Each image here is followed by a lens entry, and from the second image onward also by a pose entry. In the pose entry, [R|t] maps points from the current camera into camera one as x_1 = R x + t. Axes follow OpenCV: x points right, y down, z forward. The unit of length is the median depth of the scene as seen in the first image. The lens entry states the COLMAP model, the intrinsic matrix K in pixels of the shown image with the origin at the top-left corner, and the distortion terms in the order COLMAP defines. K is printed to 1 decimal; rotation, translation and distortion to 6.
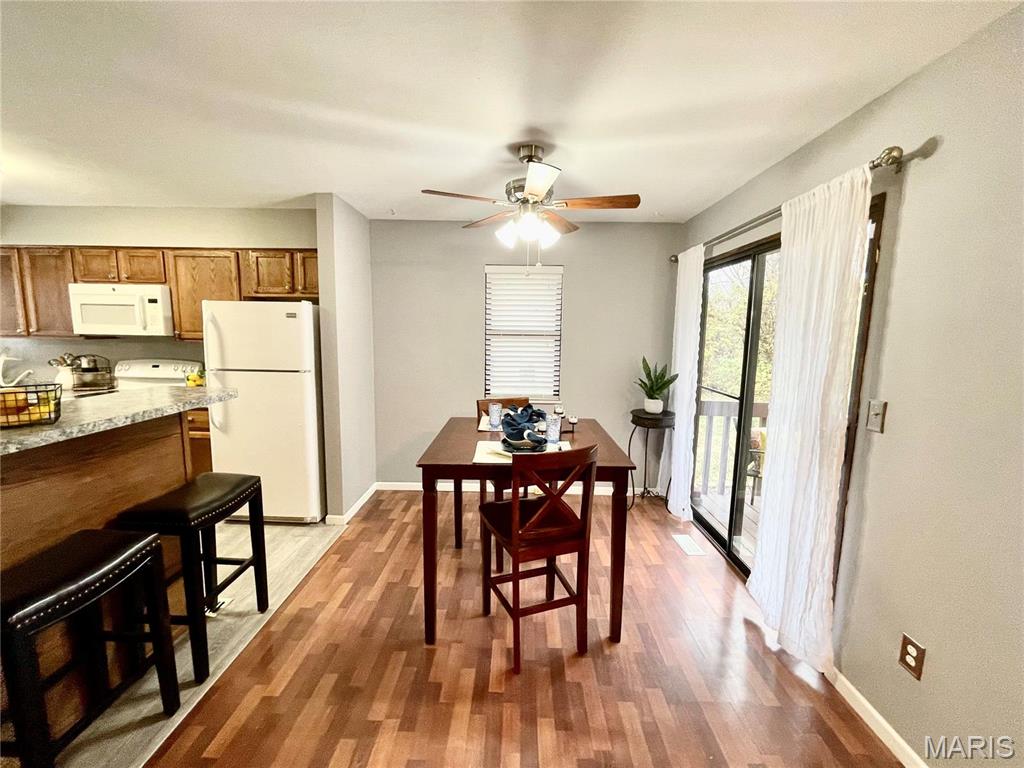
lens RADIAL K [[413.8, 0, 509.2], [0, 413.8, 380.6], [0, 0, 1]] dist [-0.003933, 0.001258]
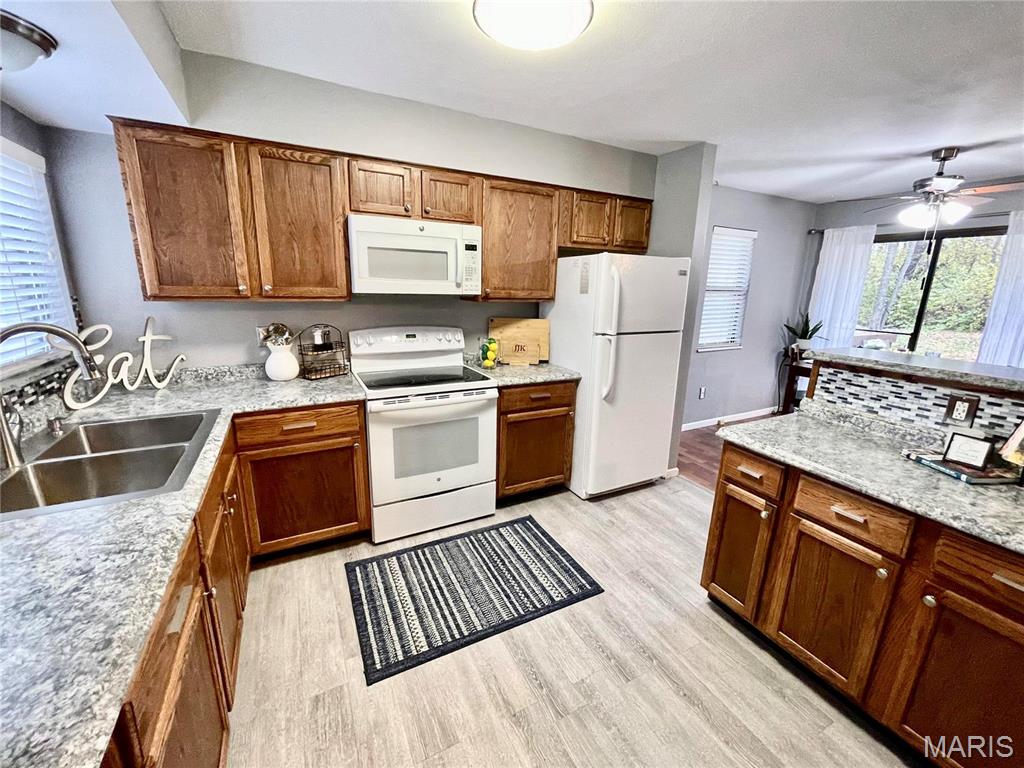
lens RADIAL K [[413.8, 0, 507.1], [0, 413.8, 381.9], [0, 0, 1]] dist [-0.003933, 0.001258]
pose [[0.878110, -0.108031, 0.466103, -1.183507], [0.049243, 0.989408, 0.136551, -0.051696], [-0.475918, -0.096954, 0.874129, 0.290820]]
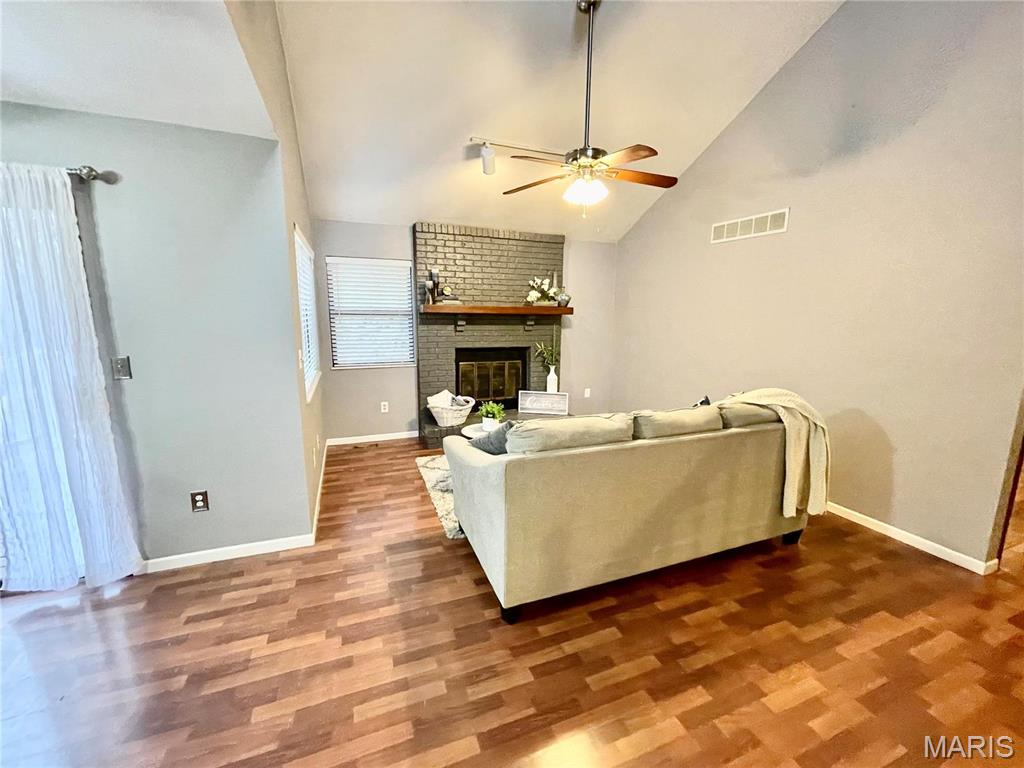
lens RADIAL K [[413.8, 0, 510.5], [0, 413.8, 382.6], [0, 0, 1]] dist [-0.003933, 0.001258]
pose [[-0.384297, -0.177854, 0.905916, -0.409878], [0.095966, 0.968257, 0.230802, -0.028888], [-0.918208, 0.175634, -0.355031, 0.149533]]
